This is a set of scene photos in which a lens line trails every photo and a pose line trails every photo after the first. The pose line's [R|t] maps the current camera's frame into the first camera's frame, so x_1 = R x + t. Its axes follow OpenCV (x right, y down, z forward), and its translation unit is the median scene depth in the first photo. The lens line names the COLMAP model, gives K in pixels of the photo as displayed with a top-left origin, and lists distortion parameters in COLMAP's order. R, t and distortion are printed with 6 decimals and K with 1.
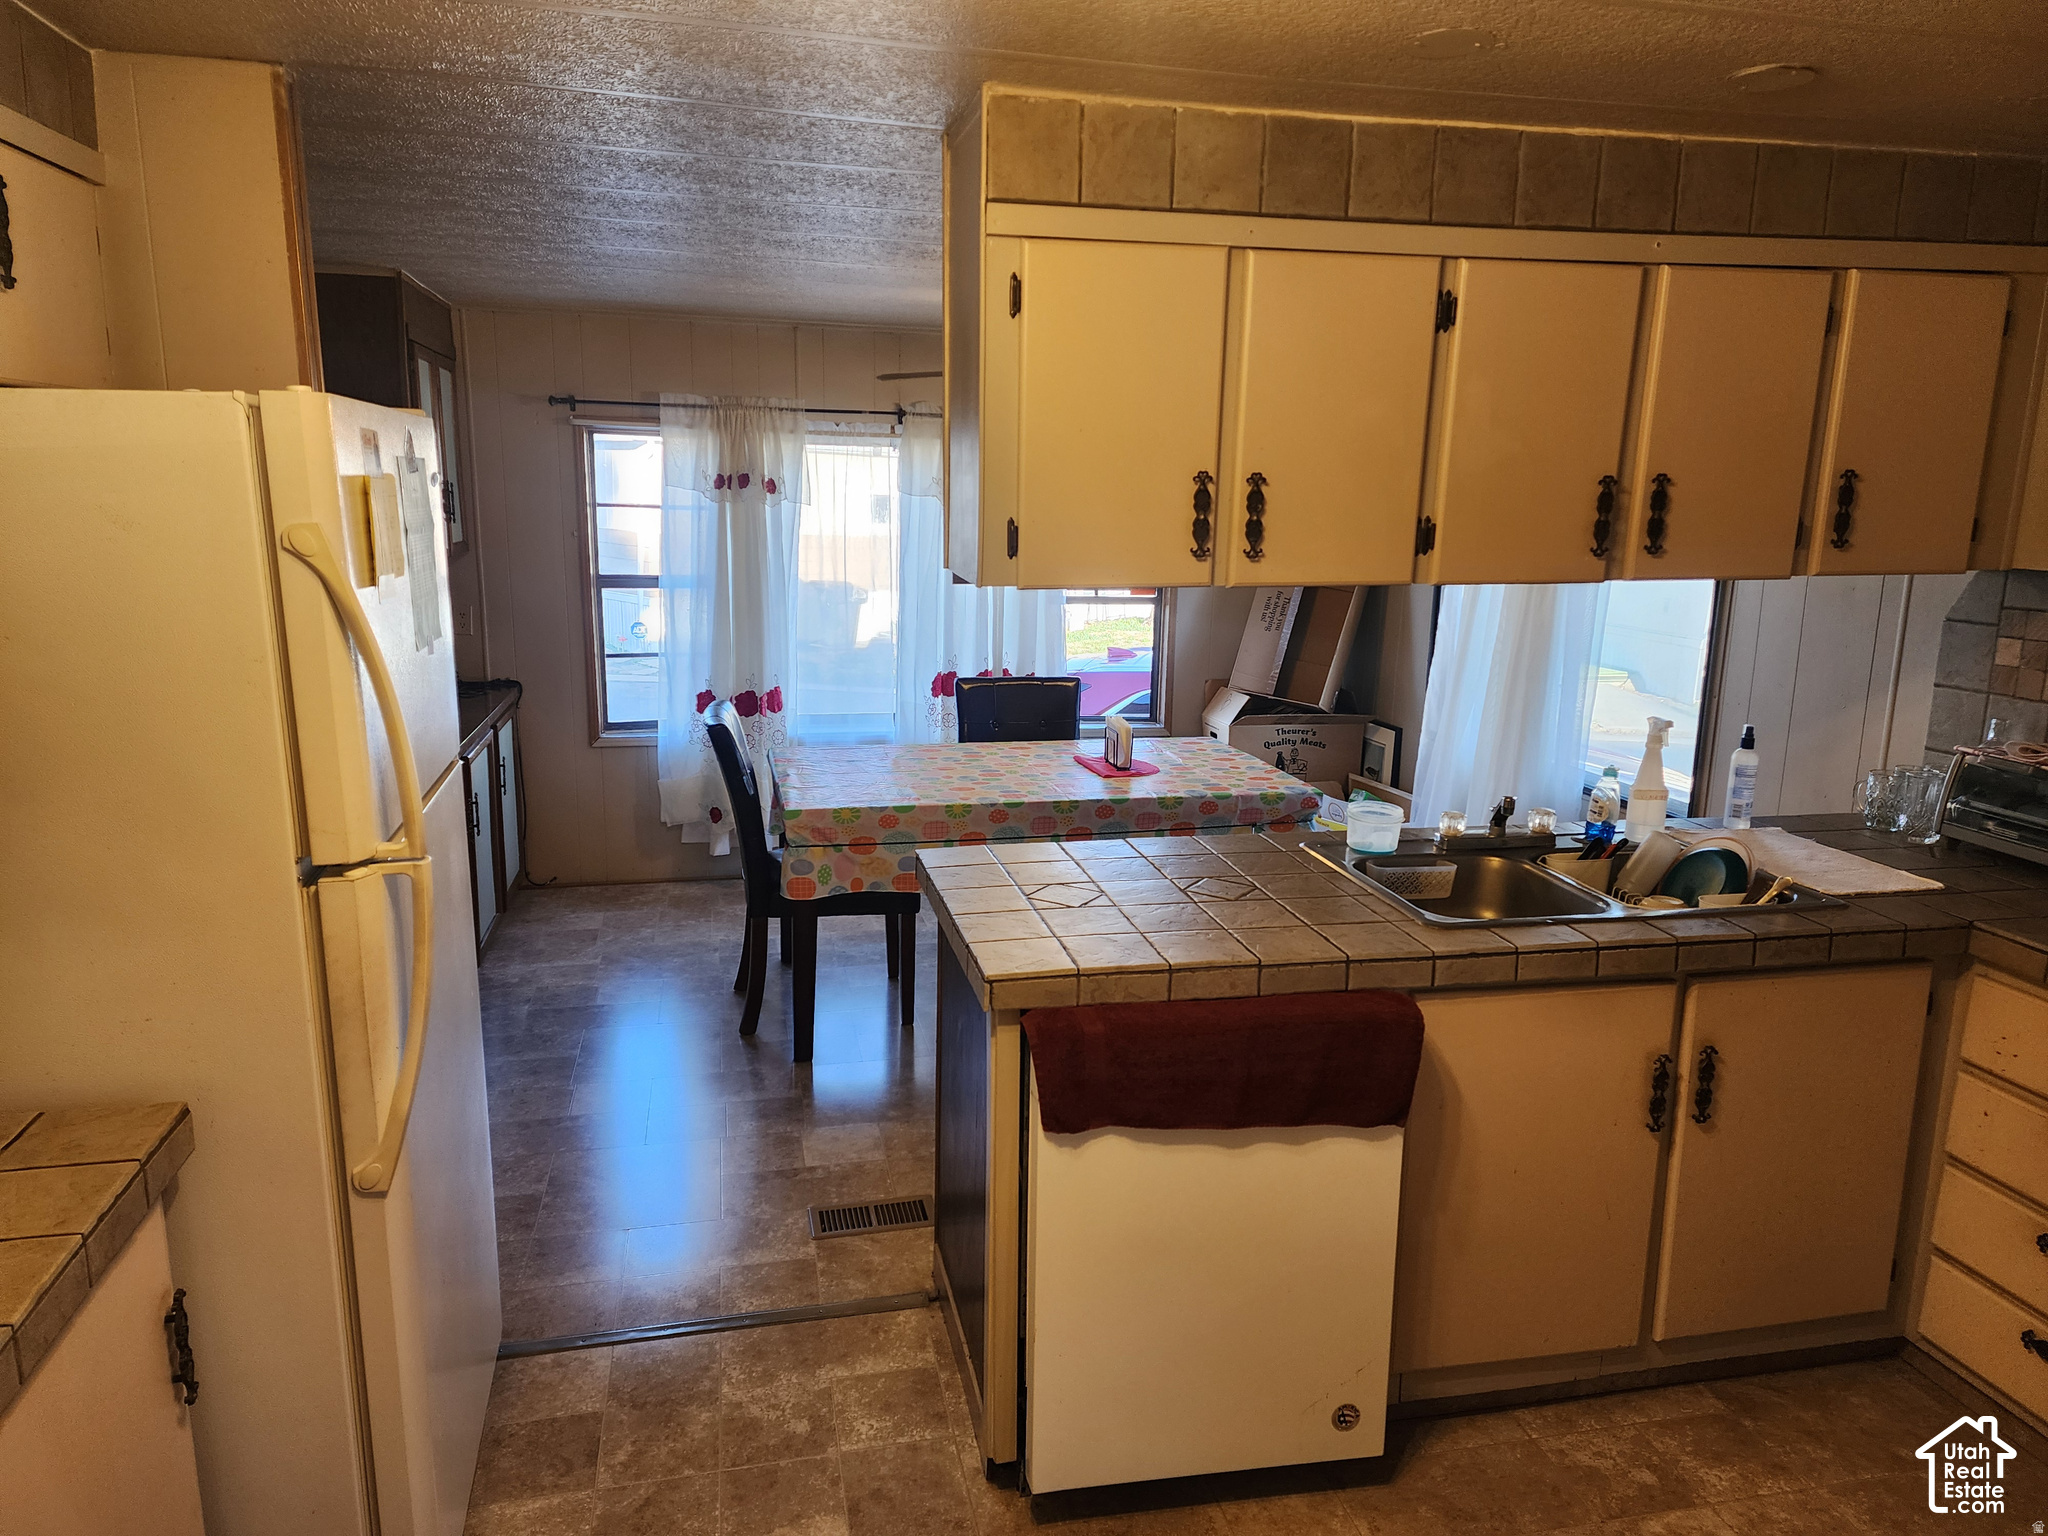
lens RADIAL K [[1369.3, 0, 1031.2], [0, 1369.3, 770.5], [0, 0, 1]] dist [0.089217, -0.078939]
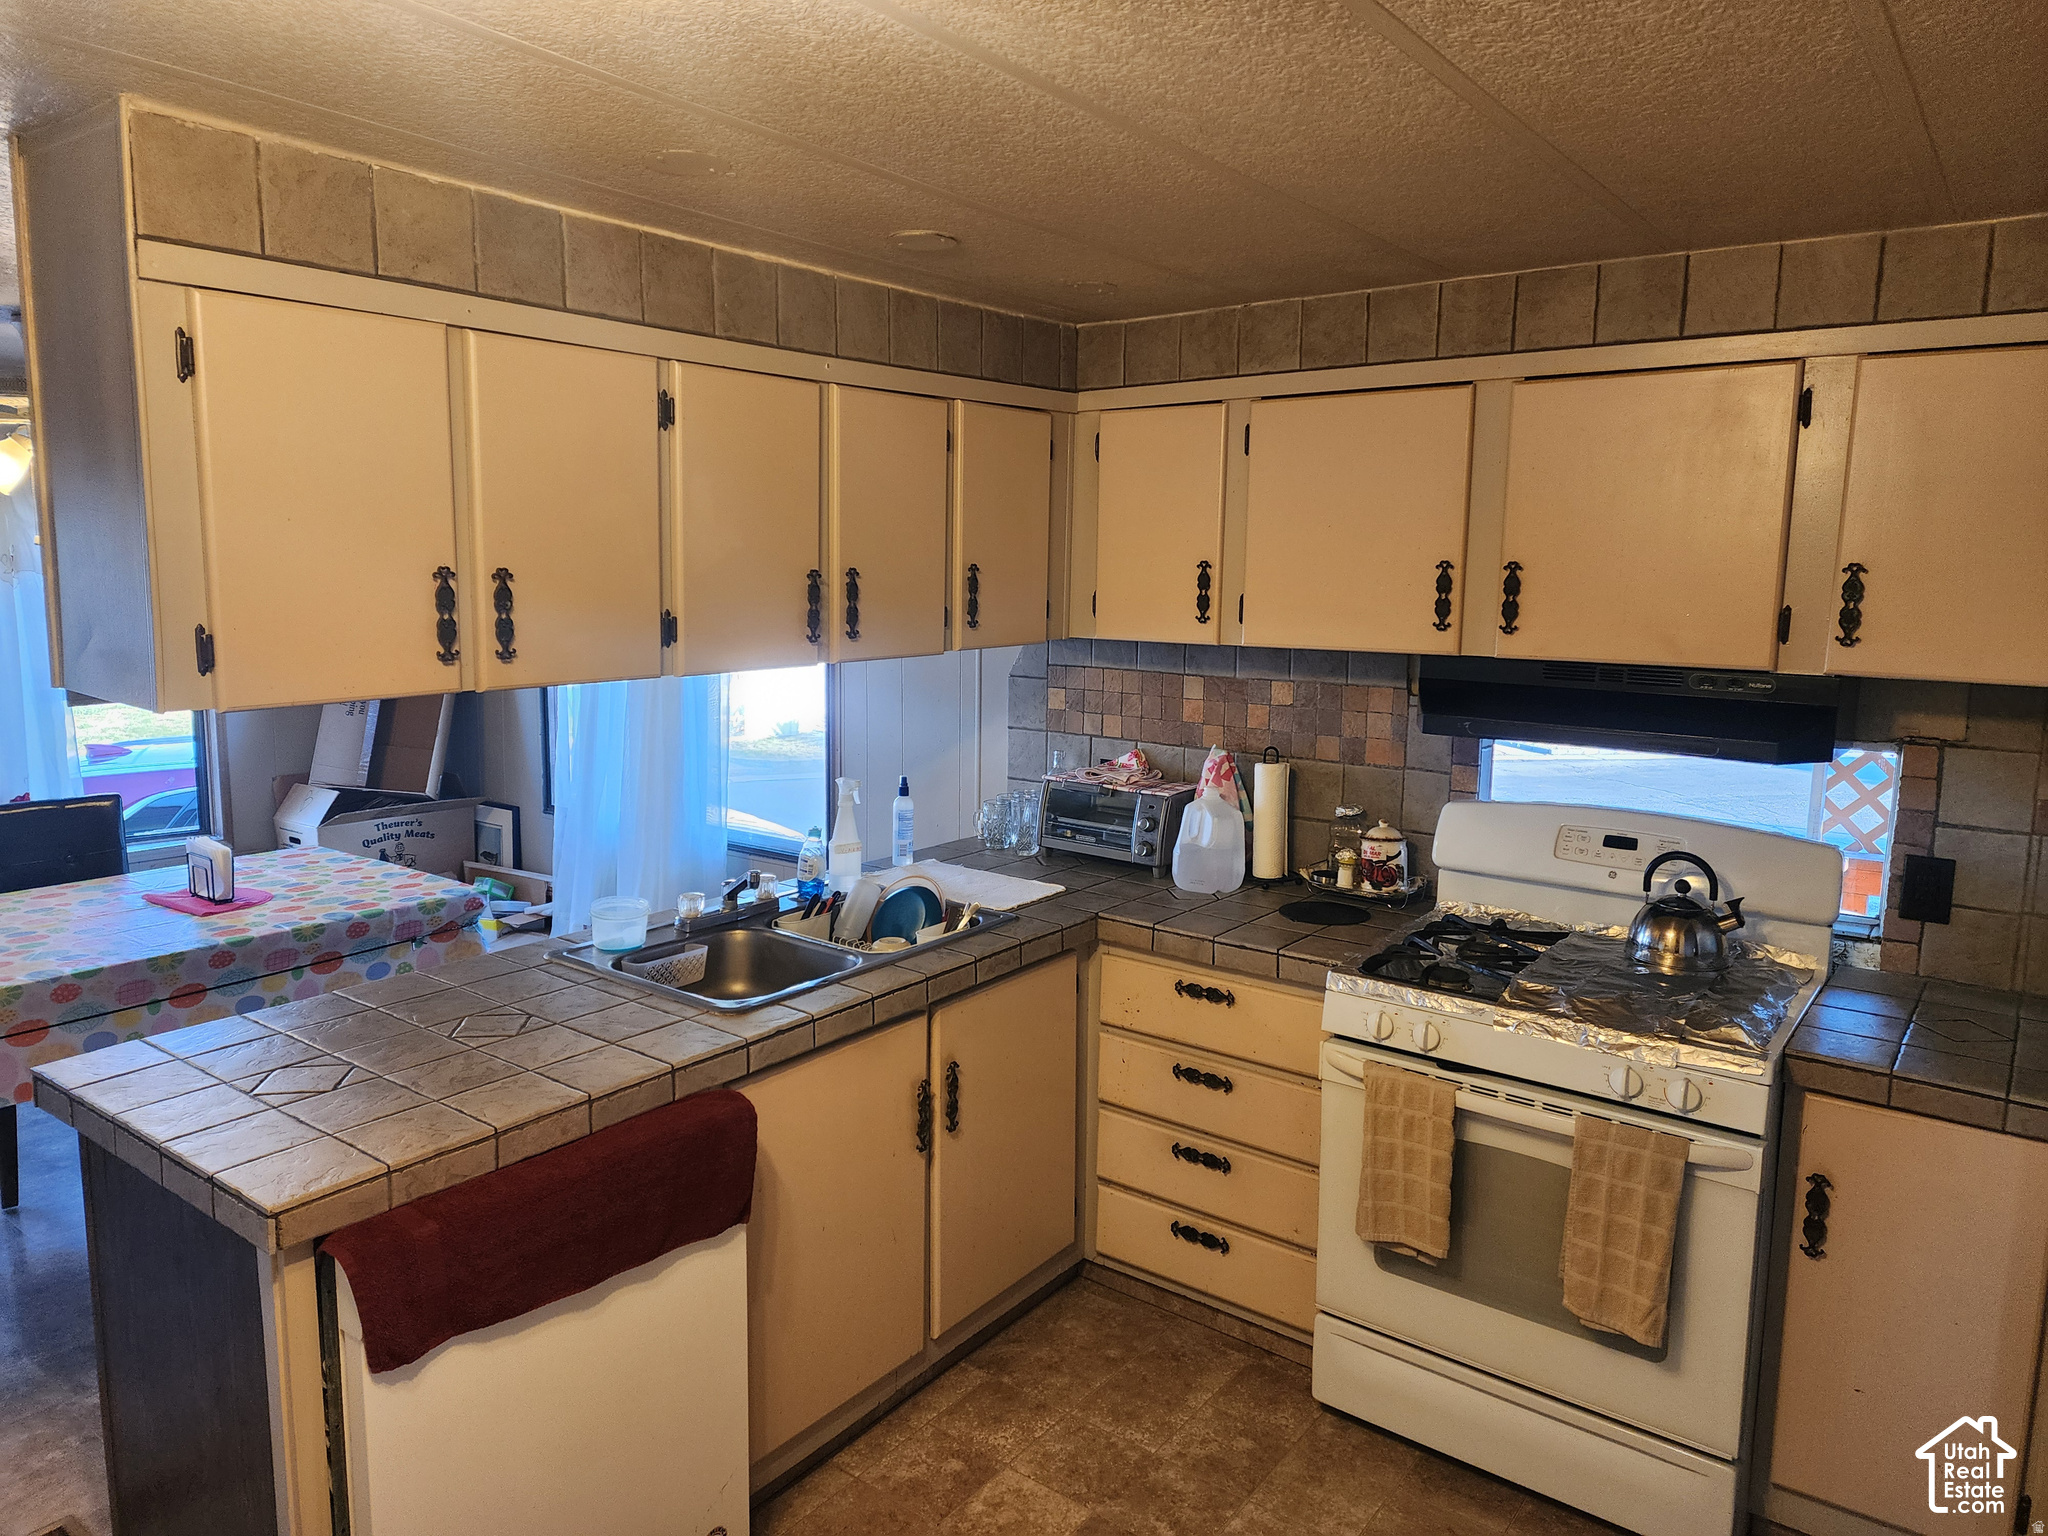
lens RADIAL K [[1369.3, 0, 1042.2], [0, 1369.3, 753.1], [0, 0, 1]] dist [0.089217, -0.078939]
pose [[0.752748, -0.098284, 0.650930, -0.169363], [0.128550, 0.991702, 0.001080, -0.046036], [-0.645635, 0.082864, 0.759137, 0.072296]]
